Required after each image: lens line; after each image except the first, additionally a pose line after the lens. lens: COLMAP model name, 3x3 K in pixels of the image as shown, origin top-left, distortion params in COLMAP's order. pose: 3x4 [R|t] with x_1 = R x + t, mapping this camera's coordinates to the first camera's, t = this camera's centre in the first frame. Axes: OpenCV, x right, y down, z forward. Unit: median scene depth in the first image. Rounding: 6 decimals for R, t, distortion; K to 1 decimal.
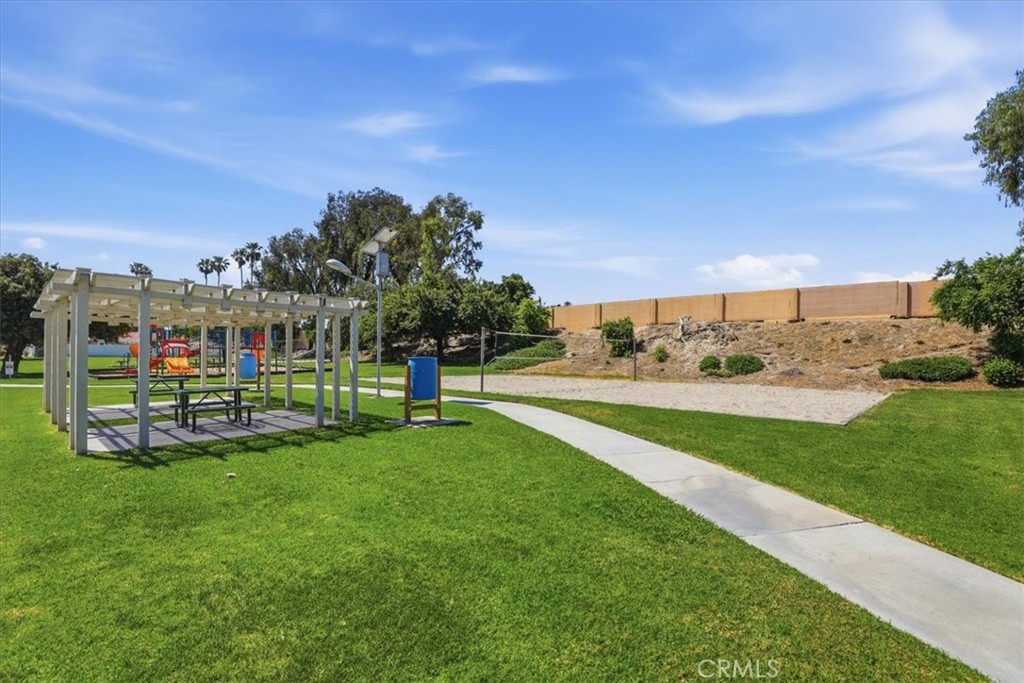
lens RADIAL K [[482.1, 0, 506.1], [0, 482.1, 347.4], [0, 0, 1]] dist [-0.042163, 0.011151]
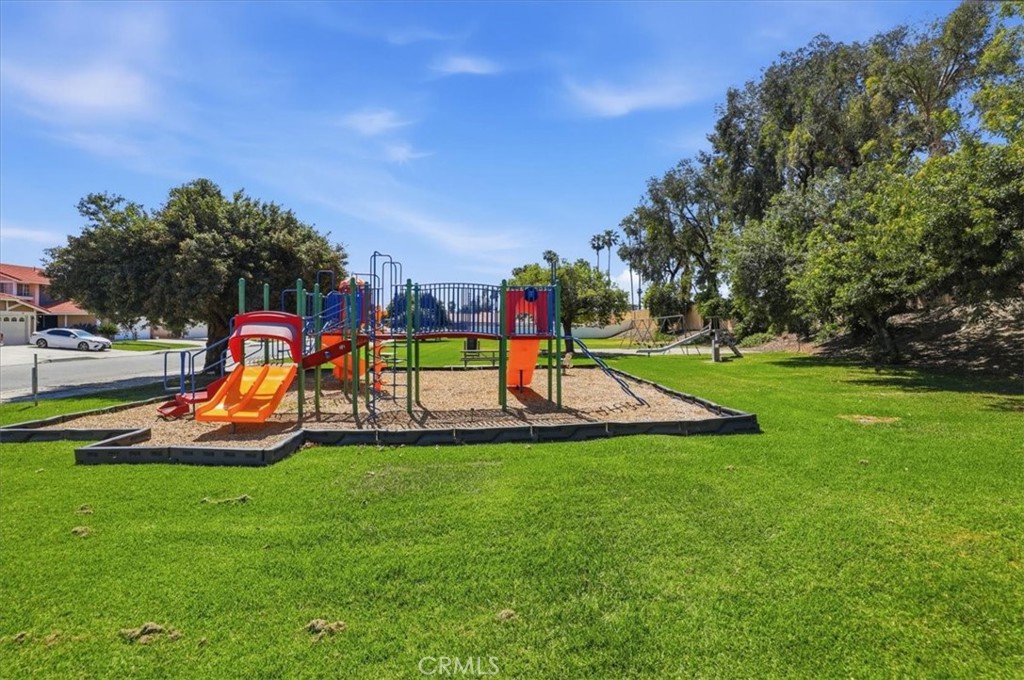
lens RADIAL K [[482.1, 0, 510.2], [0, 482.1, 337.4], [0, 0, 1]] dist [-0.042163, 0.011151]
pose [[0.703378, 0.005228, -0.710797, -0.218777], [0.010736, 0.999781, 0.017978, -0.002202], [0.710735, -0.020276, 0.703167, 0.596632]]
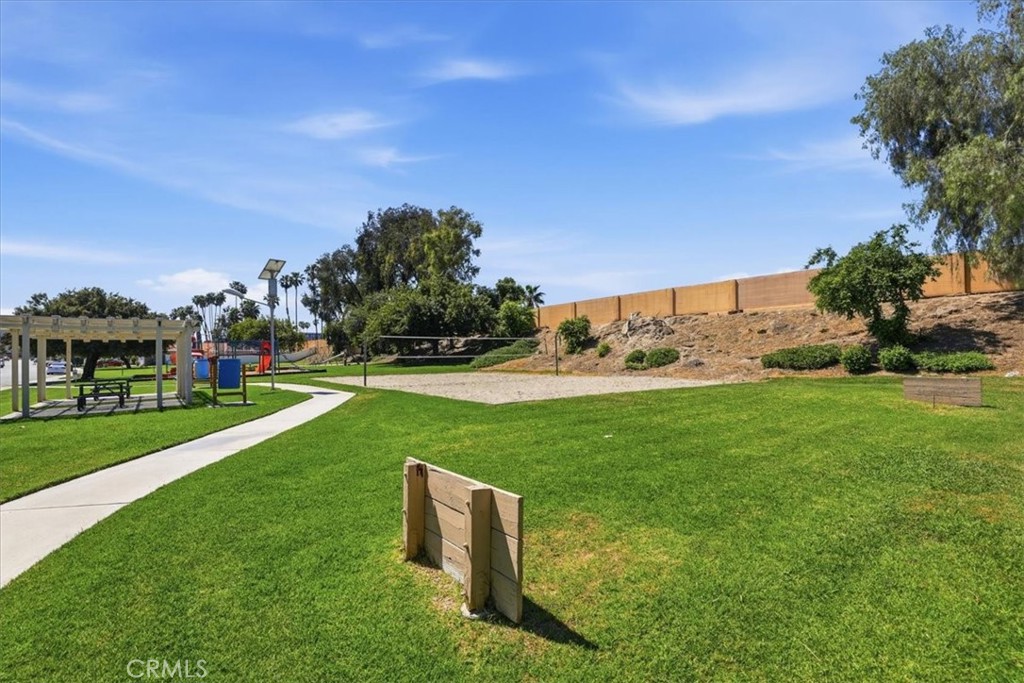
lens RADIAL K [[482.1, 0, 506.4], [0, 482.1, 344.6], [0, 0, 1]] dist [-0.042163, 0.011151]
pose [[0.983514, -0.032059, -0.177969, 0.233076], [0.031513, 0.999486, -0.005895, 0.002242], [0.178067, 0.000189, 0.984018, -0.058482]]
